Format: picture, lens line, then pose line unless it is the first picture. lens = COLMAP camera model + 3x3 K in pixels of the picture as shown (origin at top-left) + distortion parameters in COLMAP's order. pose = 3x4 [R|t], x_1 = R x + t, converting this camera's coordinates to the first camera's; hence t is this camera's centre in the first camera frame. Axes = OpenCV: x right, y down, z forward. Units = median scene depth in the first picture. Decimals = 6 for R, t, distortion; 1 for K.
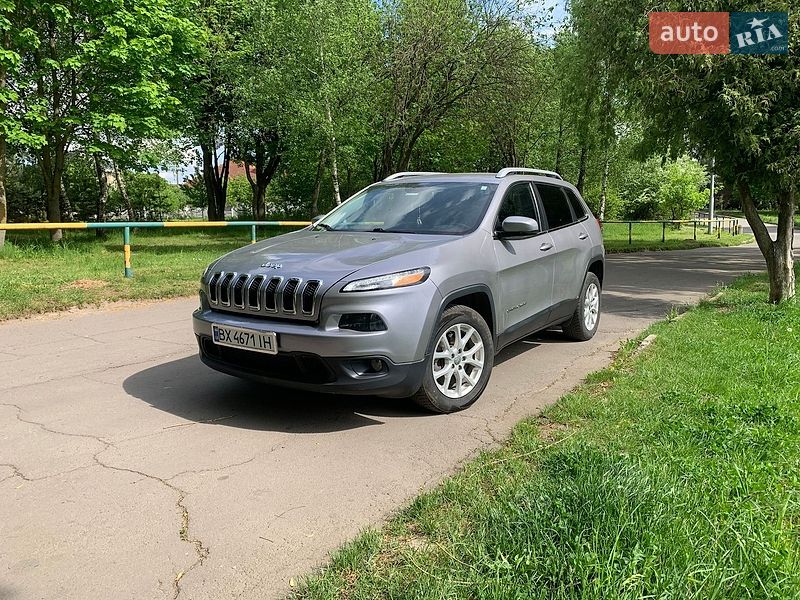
lens RADIAL K [[622.0, 0, 398.8], [0, 622.0, 302.5], [0, 0, 1]] dist [0.039491, -0.049501]
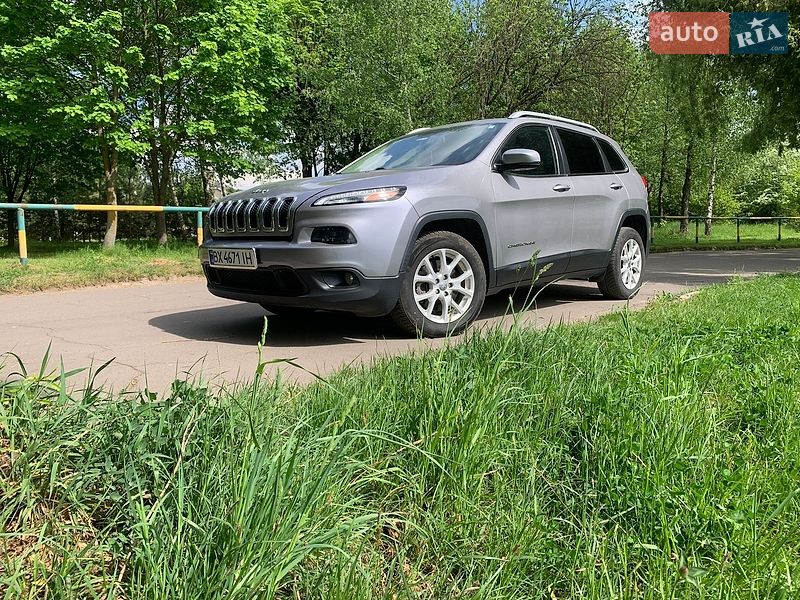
lens RADIAL K [[622.0, 0, 387.5], [0, 622.0, 299.1], [0, 0, 1]] dist [0.039491, -0.049501]
pose [[0.983211, 0.001213, -0.182467, 0.168491], [-0.007256, 0.999447, -0.032452, 0.131395], [0.182327, 0.033231, 0.982676, 0.008449]]
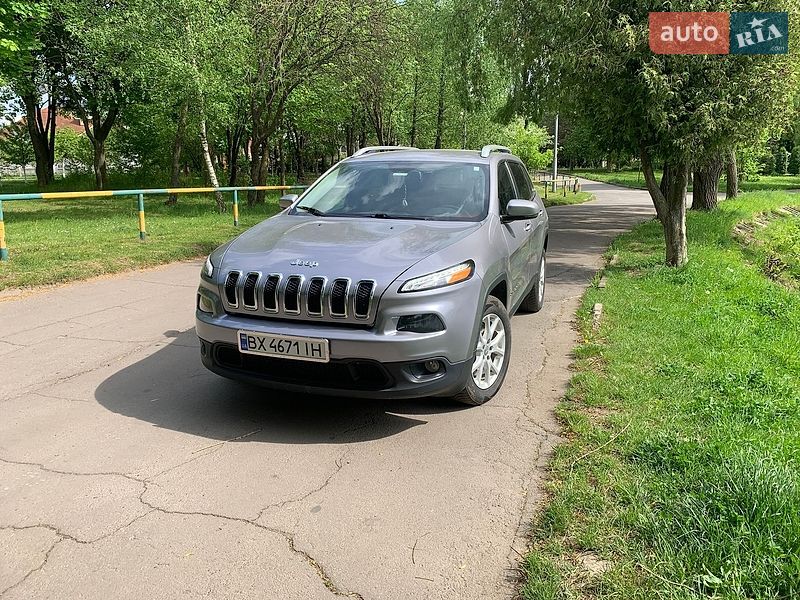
lens RADIAL K [[622.0, 0, 401.9], [0, 622.0, 301.8], [0, 0, 1]] dist [0.039491, -0.049501]
pose [[0.968905, -0.050061, 0.242315, -0.243222], [0.033651, 0.996880, 0.071397, -0.053296], [-0.245133, -0.061023, 0.967567, 0.073149]]
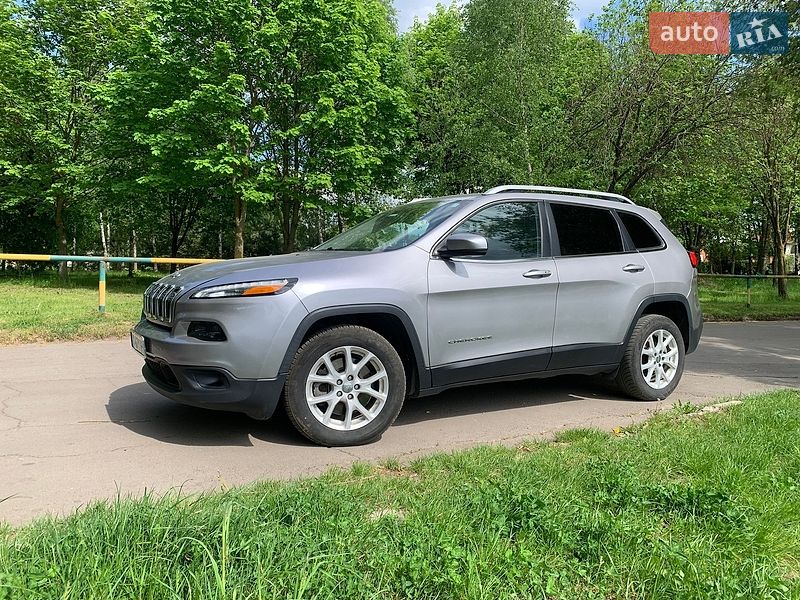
lens RADIAL K [[622.0, 0, 395.1], [0, 622.0, 295.4], [0, 0, 1]] dist [0.039491, -0.049501]
pose [[0.908868, 0.032674, -0.415801, 0.467213], [-0.076120, 0.993178, -0.088340, 0.031670], [0.410078, 0.111941, 0.905155, 0.186902]]
